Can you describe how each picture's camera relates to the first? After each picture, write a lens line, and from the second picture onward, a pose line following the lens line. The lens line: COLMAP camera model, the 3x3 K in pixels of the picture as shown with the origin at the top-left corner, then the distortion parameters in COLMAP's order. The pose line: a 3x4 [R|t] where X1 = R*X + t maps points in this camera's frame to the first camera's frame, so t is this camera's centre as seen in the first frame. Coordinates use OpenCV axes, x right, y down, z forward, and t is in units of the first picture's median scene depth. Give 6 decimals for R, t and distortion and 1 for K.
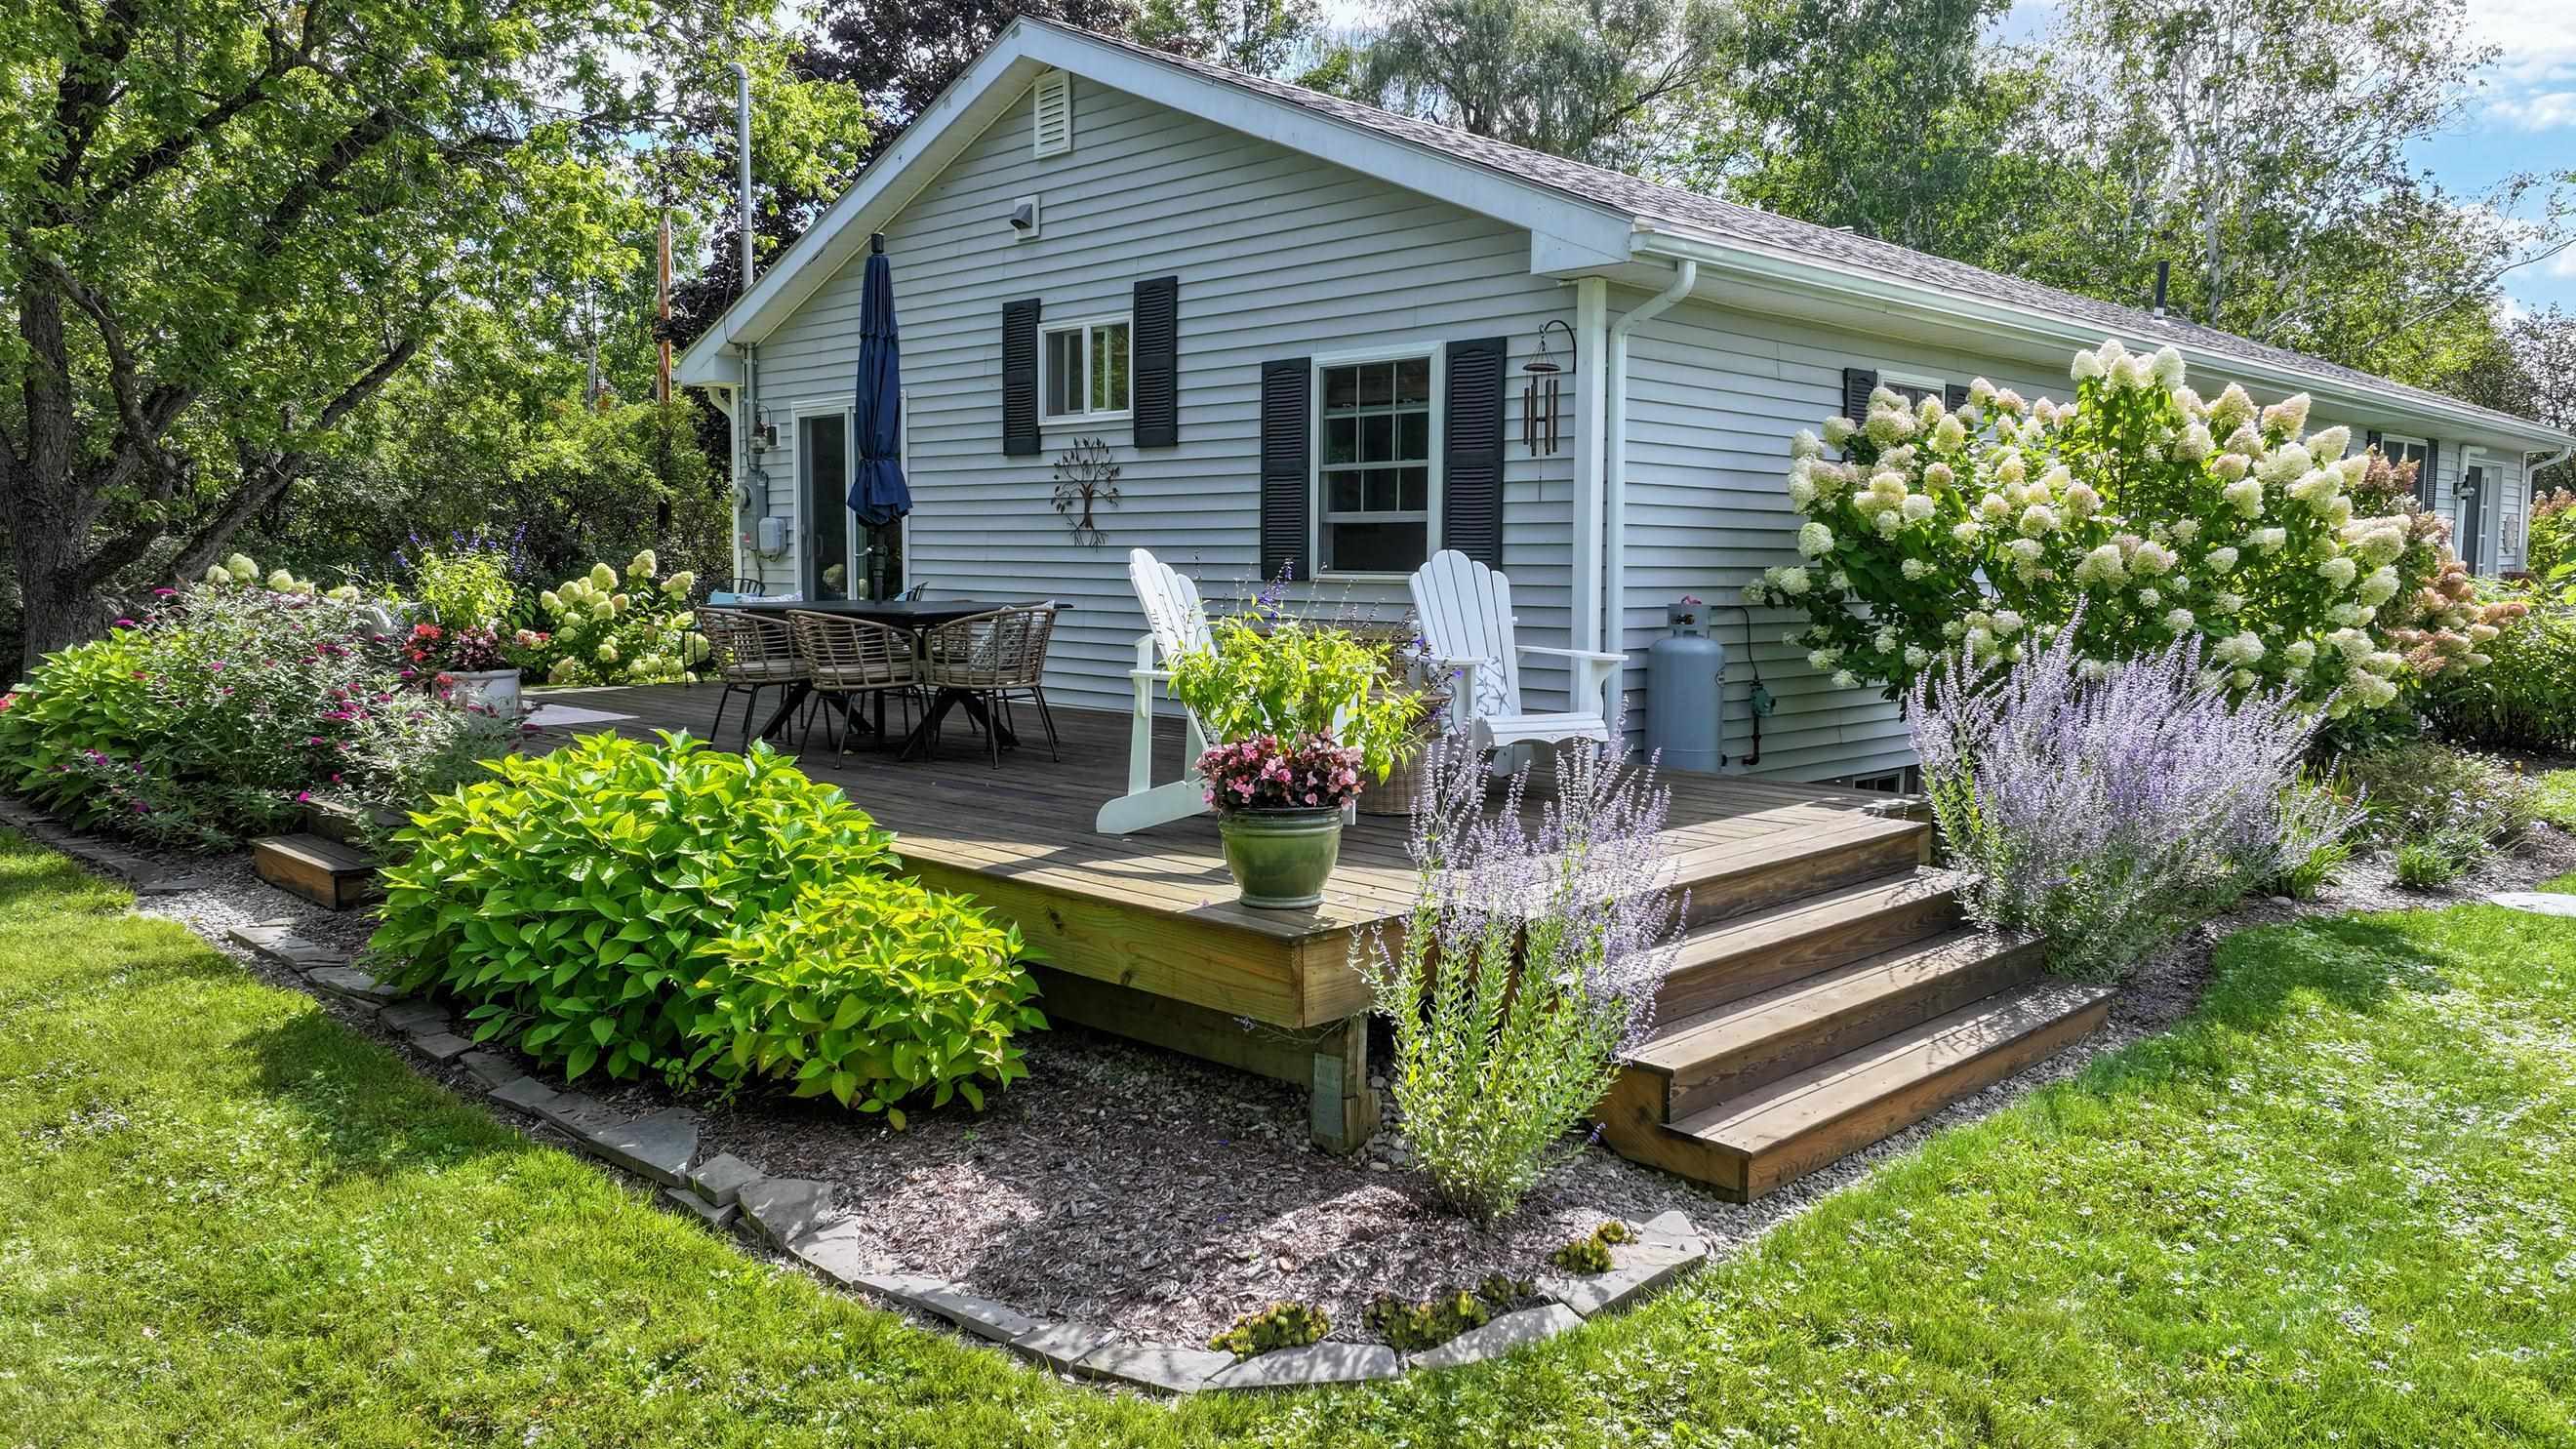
lens RADIAL K [[1812.9, 0, 1281.8], [0, 1812.9, 731.8], [0, 0, 1]] dist [0.000655, 0.004391]
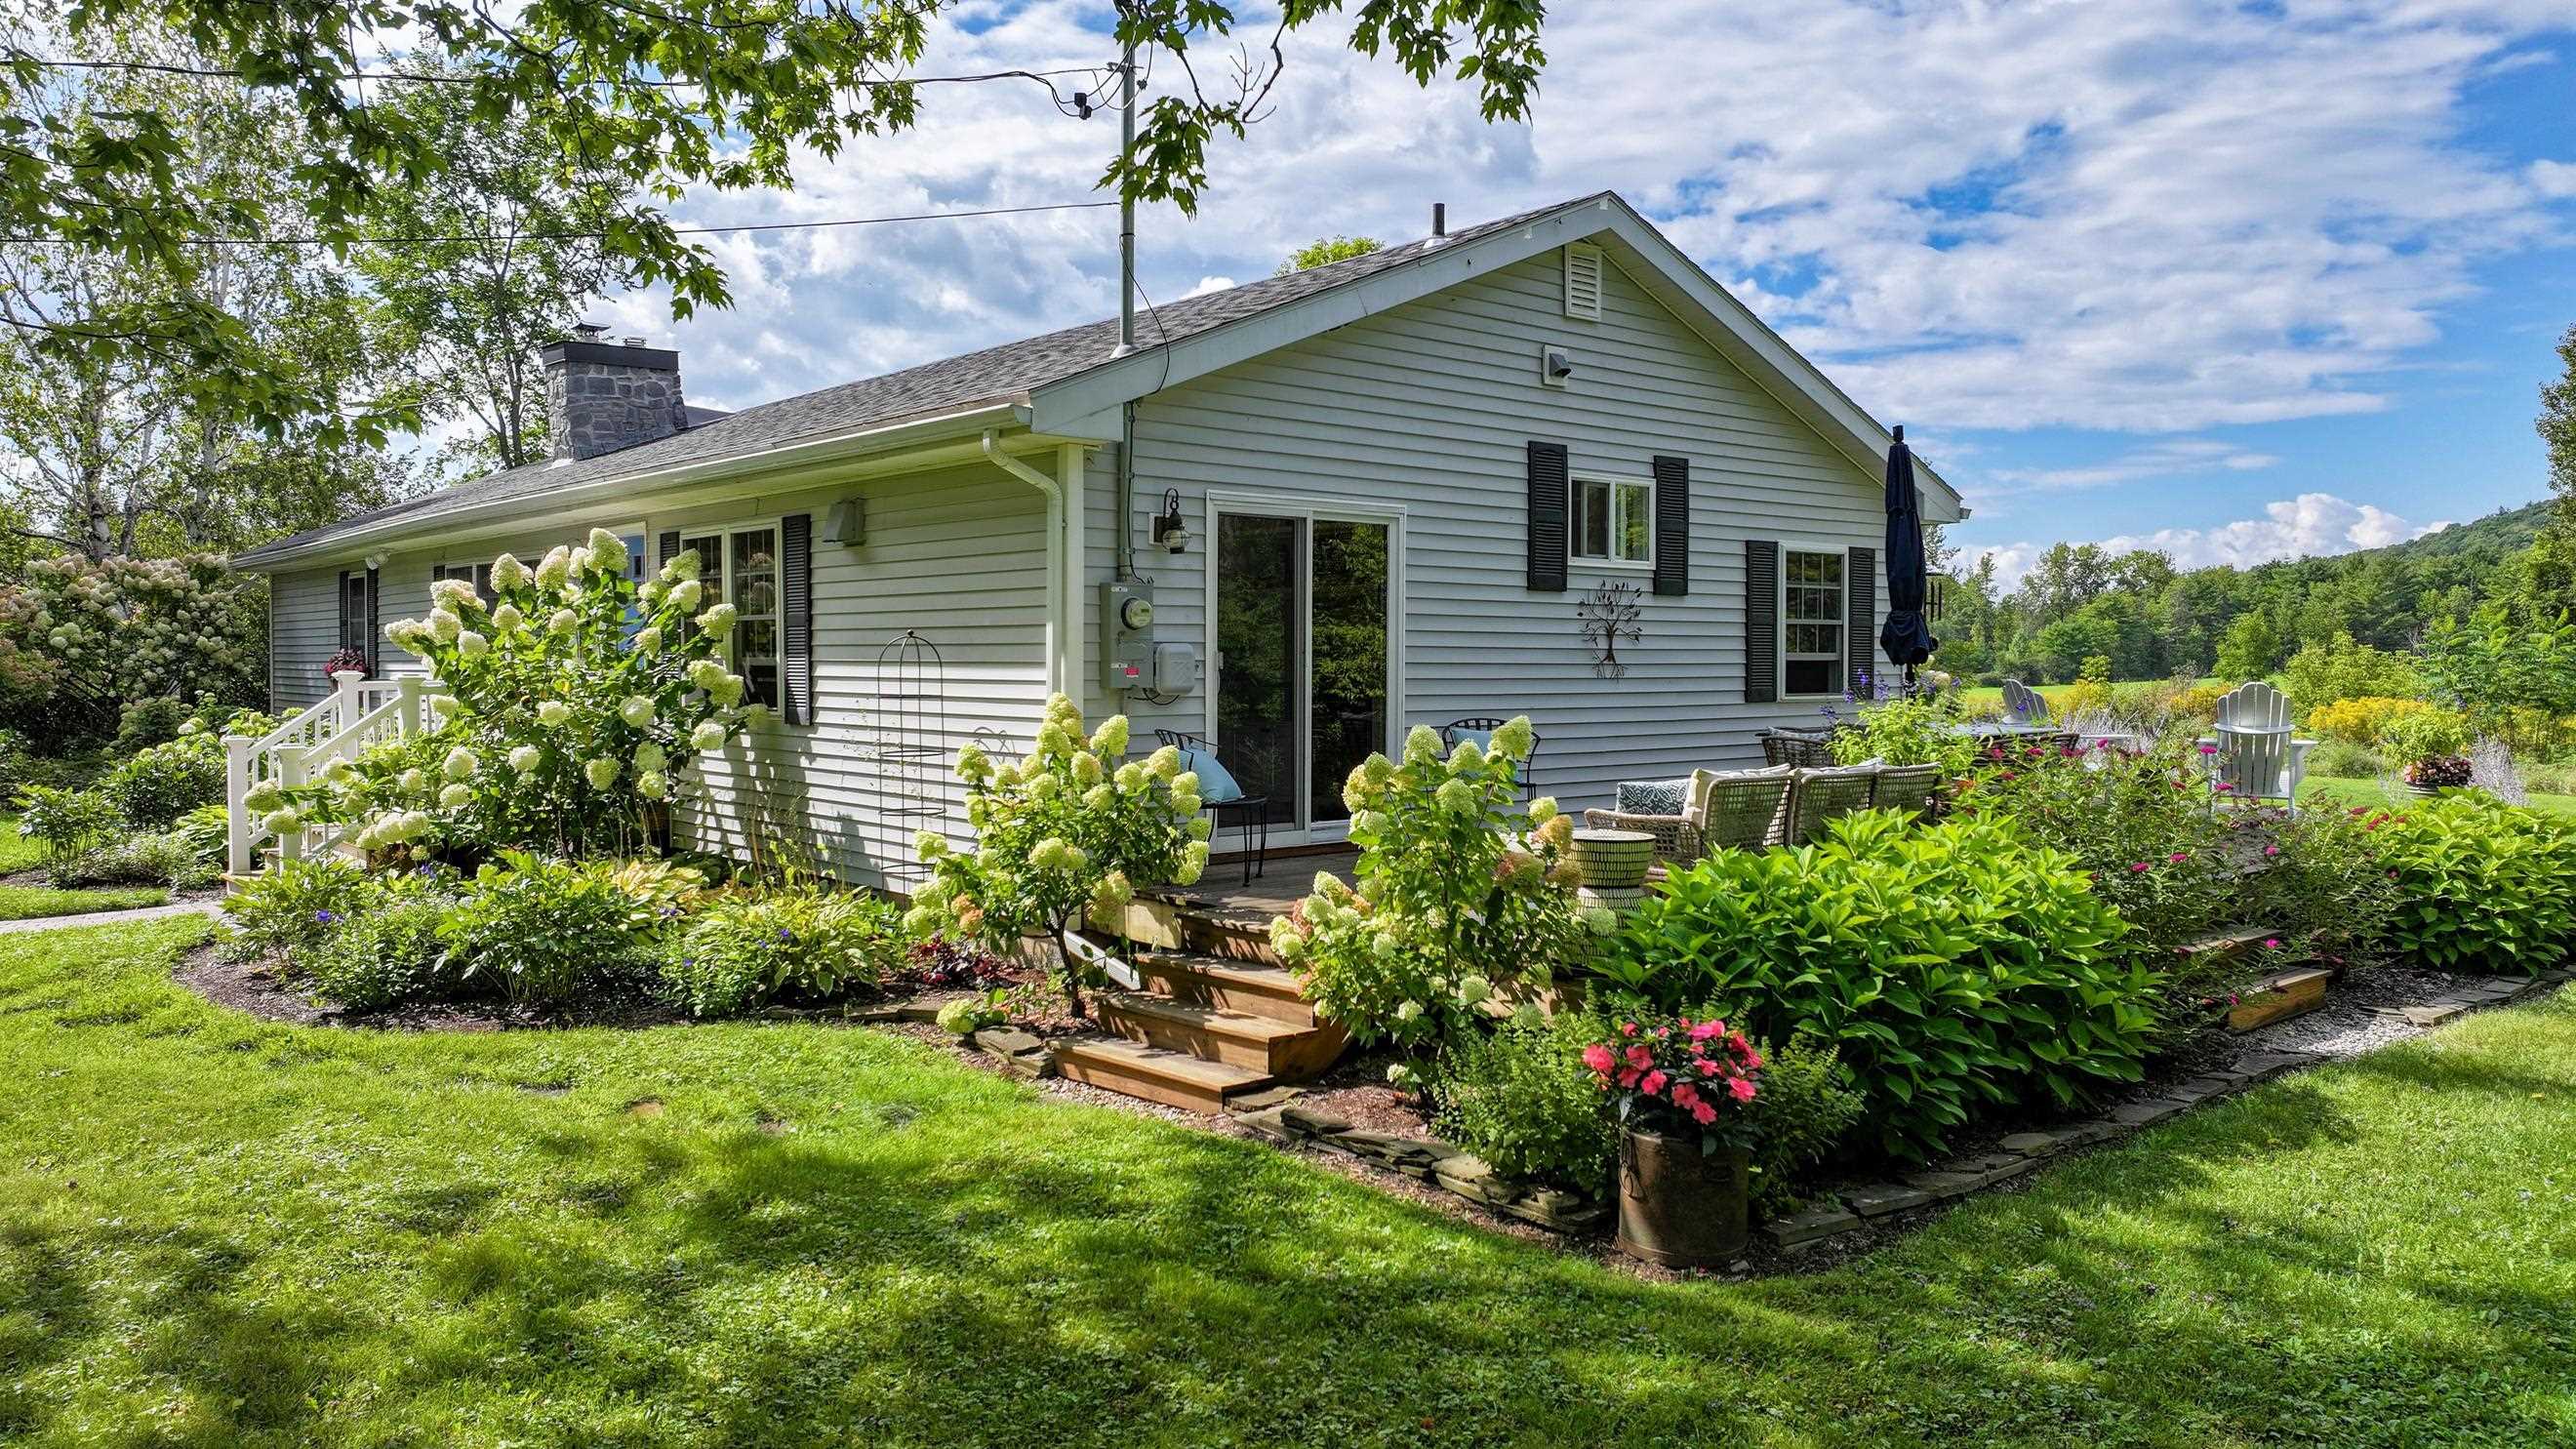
lens RADIAL K [[1812.9, 0, 1288.4], [0, 1812.9, 720.1], [0, 0, 1]] dist [0.000655, 0.004391]
pose [[0.080264, -0.032790, 0.996234, -1.279275], [0.100047, 0.994677, 0.024679, -0.129325], [-0.991740, 0.097689, 0.083117, 1.153574]]
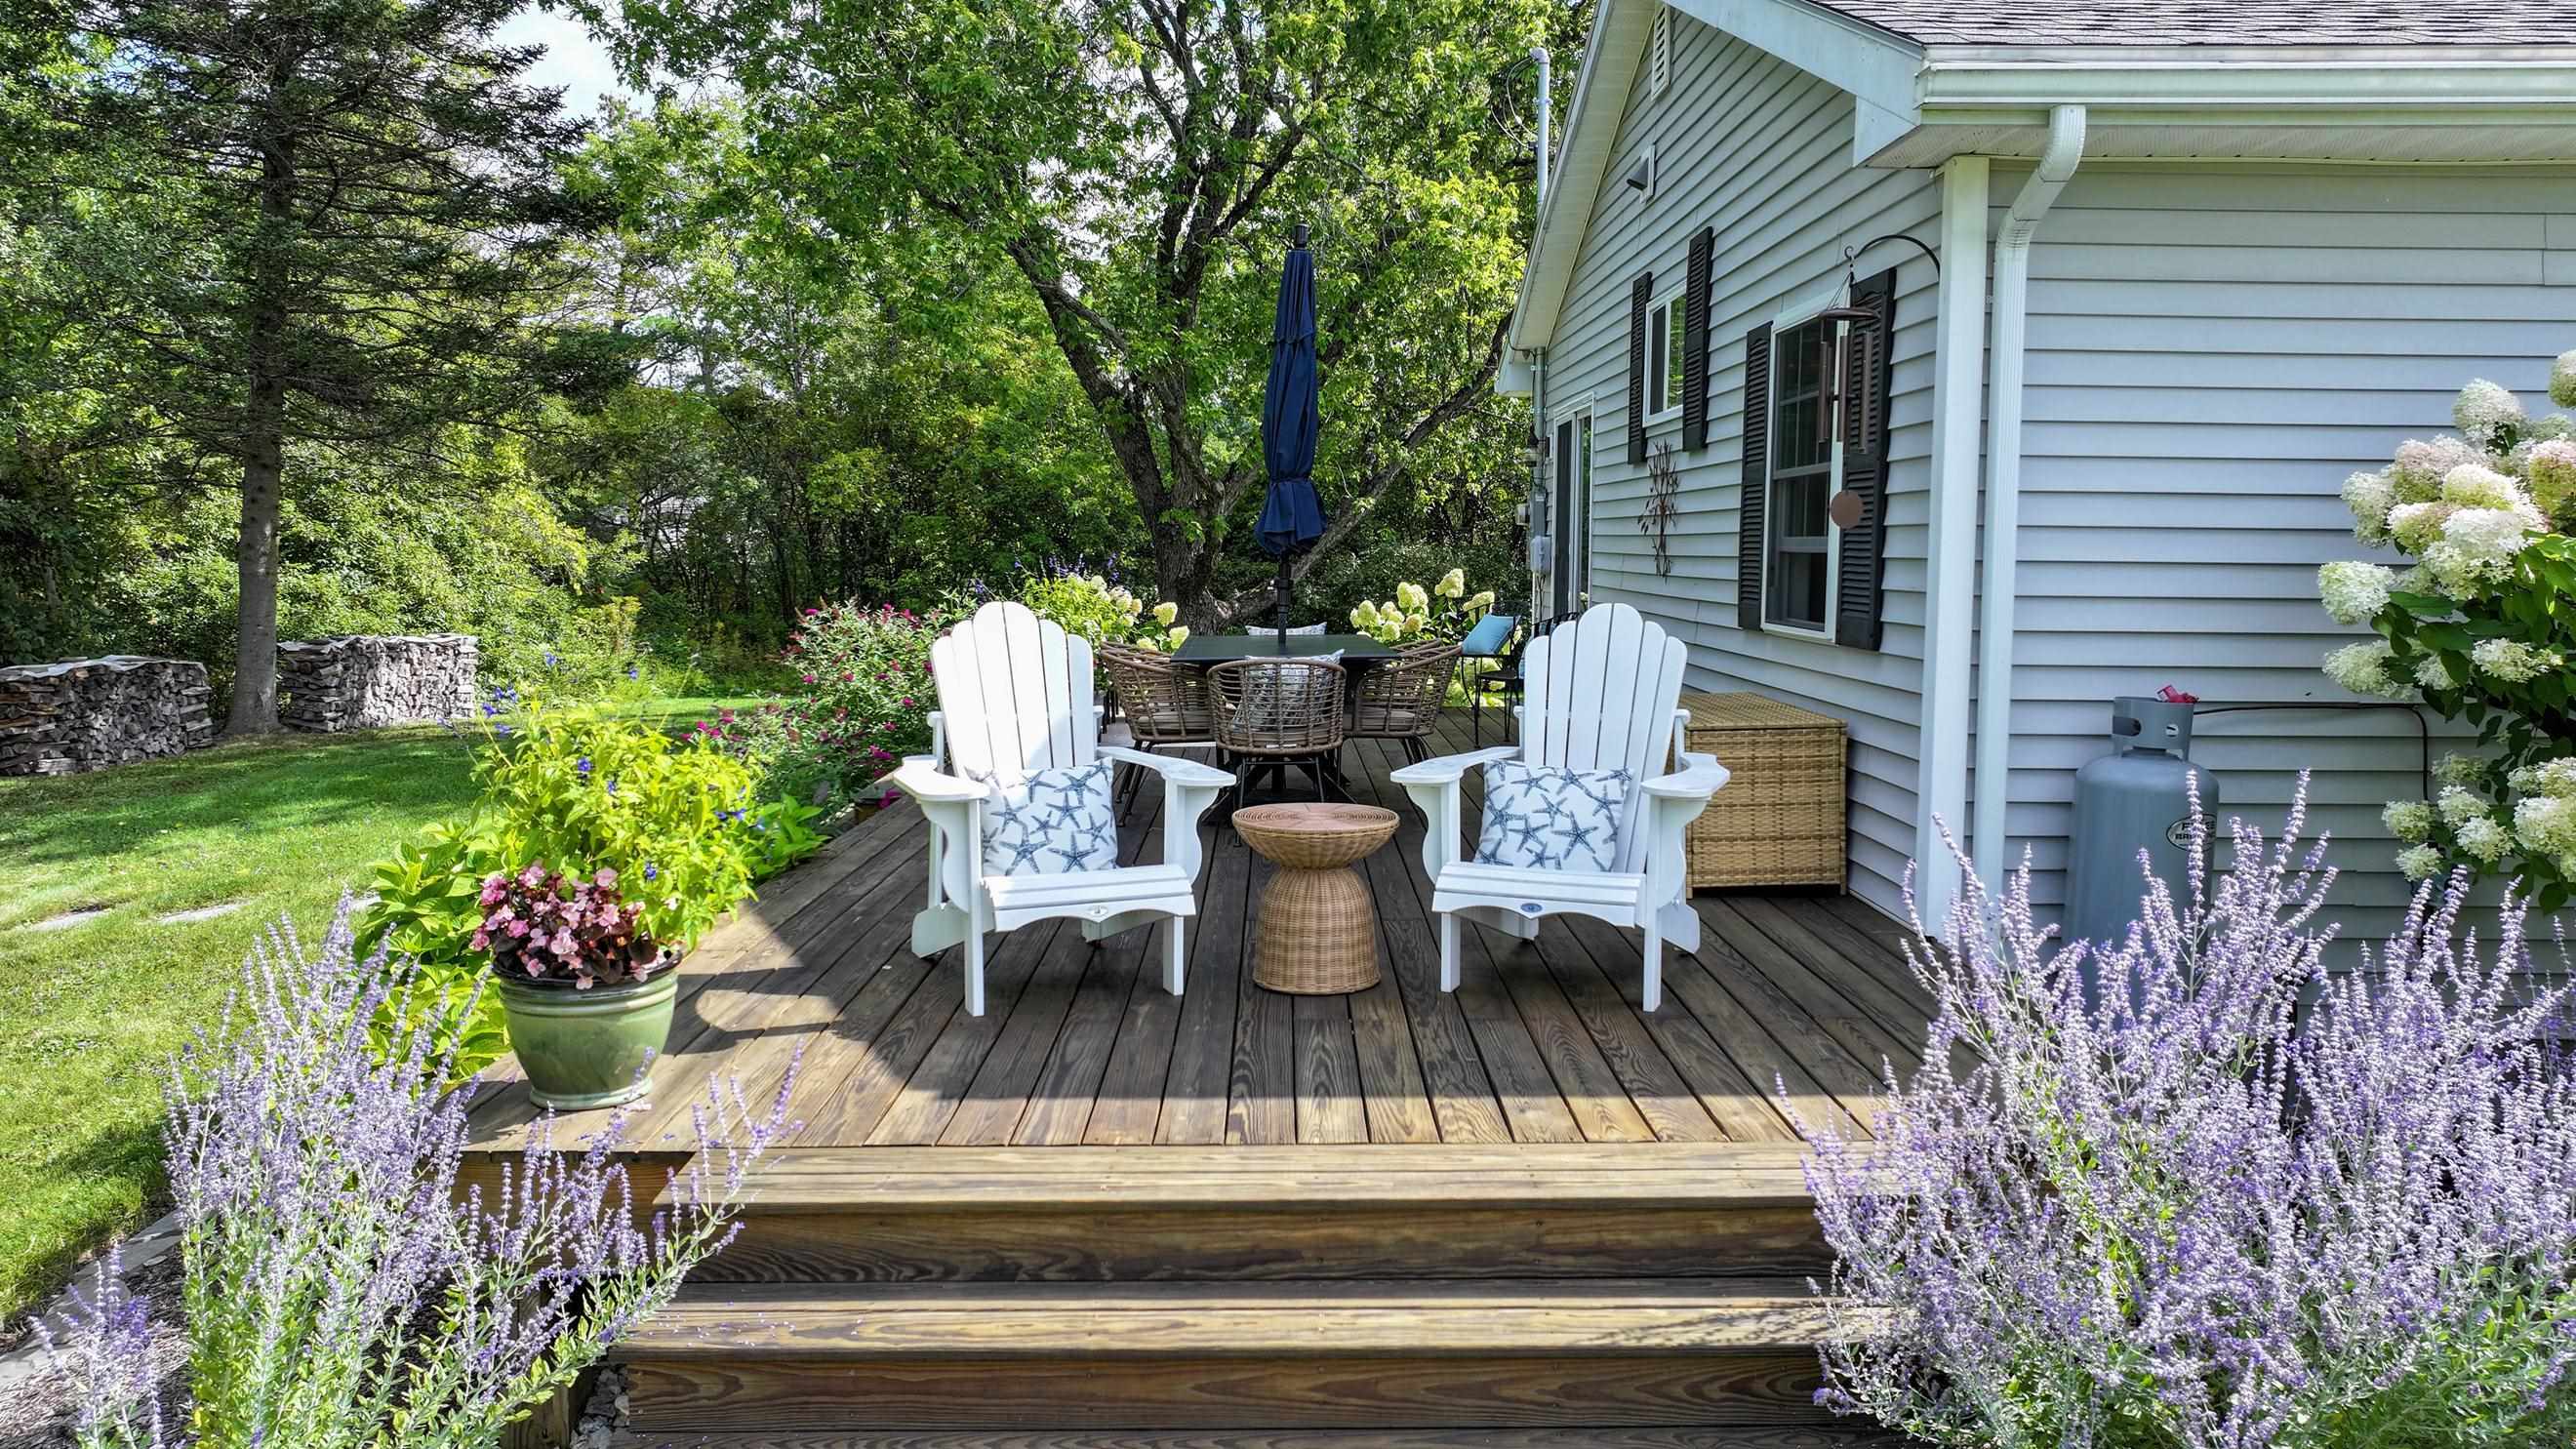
lens RADIAL K [[1812.9, 0, 1296.9], [0, 1812.9, 721.9], [0, 0, 1]] dist [0.000655, 0.004391]
pose [[0.716673, 0.065985, -0.694281, 0.353181], [-0.068546, 0.997358, 0.024033, -0.048127], [0.694033, 0.030366, 0.719303, 0.326234]]
